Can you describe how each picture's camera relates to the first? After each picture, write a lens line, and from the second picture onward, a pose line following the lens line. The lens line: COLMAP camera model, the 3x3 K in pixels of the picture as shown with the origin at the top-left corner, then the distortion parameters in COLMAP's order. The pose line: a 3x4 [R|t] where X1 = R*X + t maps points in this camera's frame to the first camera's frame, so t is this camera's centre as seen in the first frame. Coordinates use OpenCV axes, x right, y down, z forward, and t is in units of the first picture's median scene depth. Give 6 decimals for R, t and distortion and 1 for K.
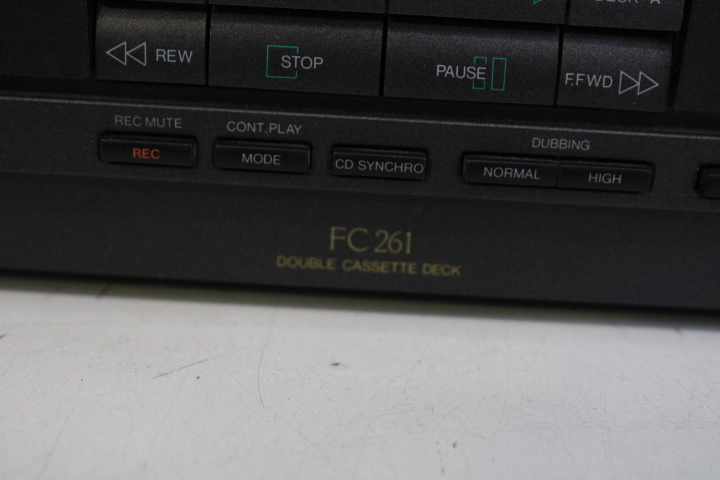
lens RADIAL K [[1016.9, 0, 358.4], [0, 1016.9, 233.7], [0, 0, 1]] dist [-0.056506, 0.000000]
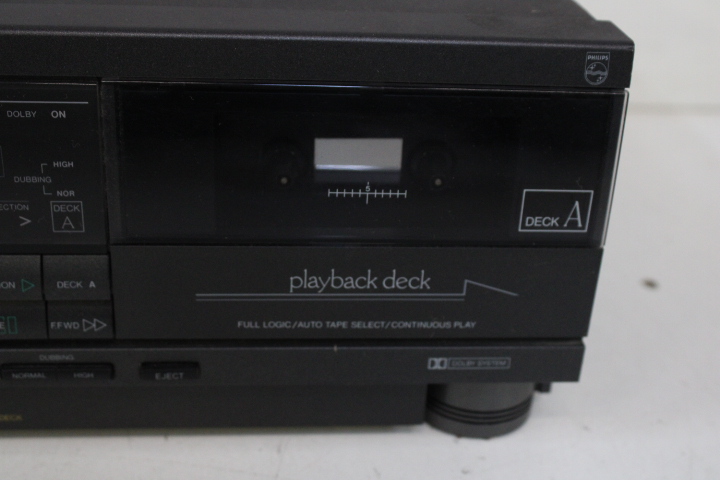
lens RADIAL K [[1016.9, 0, 363.2], [0, 1016.9, 242.6], [0, 0, 1]] dist [-0.056506, 0.000000]
pose [[0.993389, -0.050952, 0.102870, 0.555908], [0.038114, 0.991660, 0.123116, -0.479881], [-0.108285, -0.118381, 0.987046, -0.754200]]
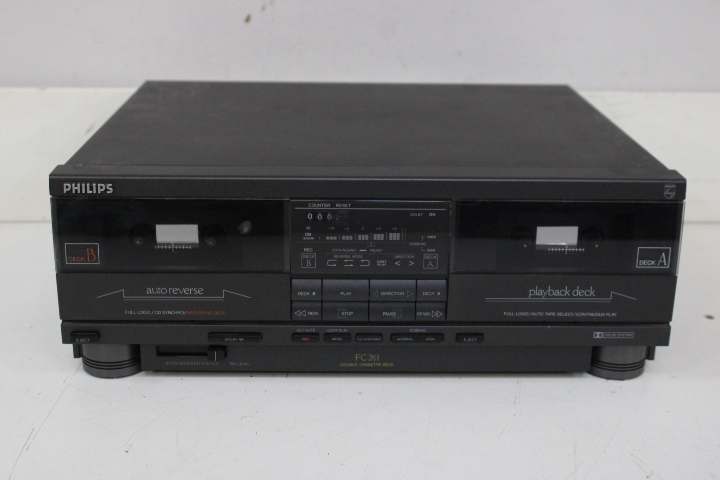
lens RADIAL K [[1016.9, 0, 362.4], [0, 1016.9, 236.8], [0, 0, 1]] dist [-0.056506, 0.000000]
pose [[0.998361, -0.049851, 0.028119, -0.089159], [0.050649, 0.998311, -0.028449, -0.334675], [-0.026653, 0.029827, 0.999200, -2.713462]]
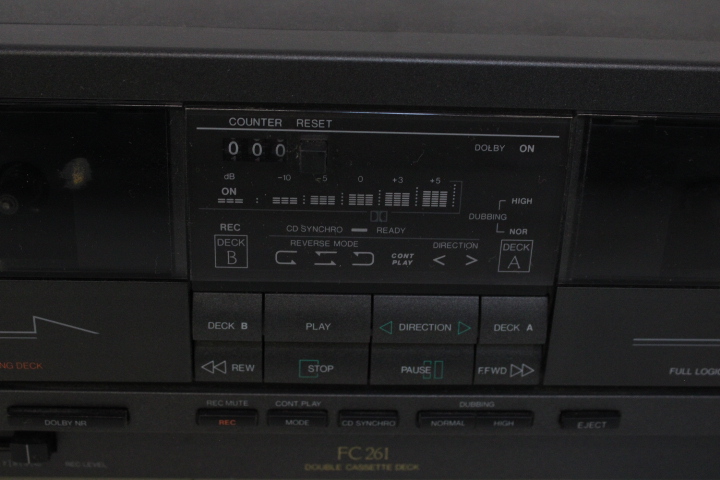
lens RADIAL K [[1016.9, 0, 362.2], [0, 1016.9, 242.8], [0, 0, 1]] dist [-0.056506, 0.000000]
pose [[0.997940, -0.039697, 0.050388, -0.062046], [0.035964, 0.996687, 0.072949, -0.481584], [-0.053117, -0.070987, 0.996062, -0.631165]]
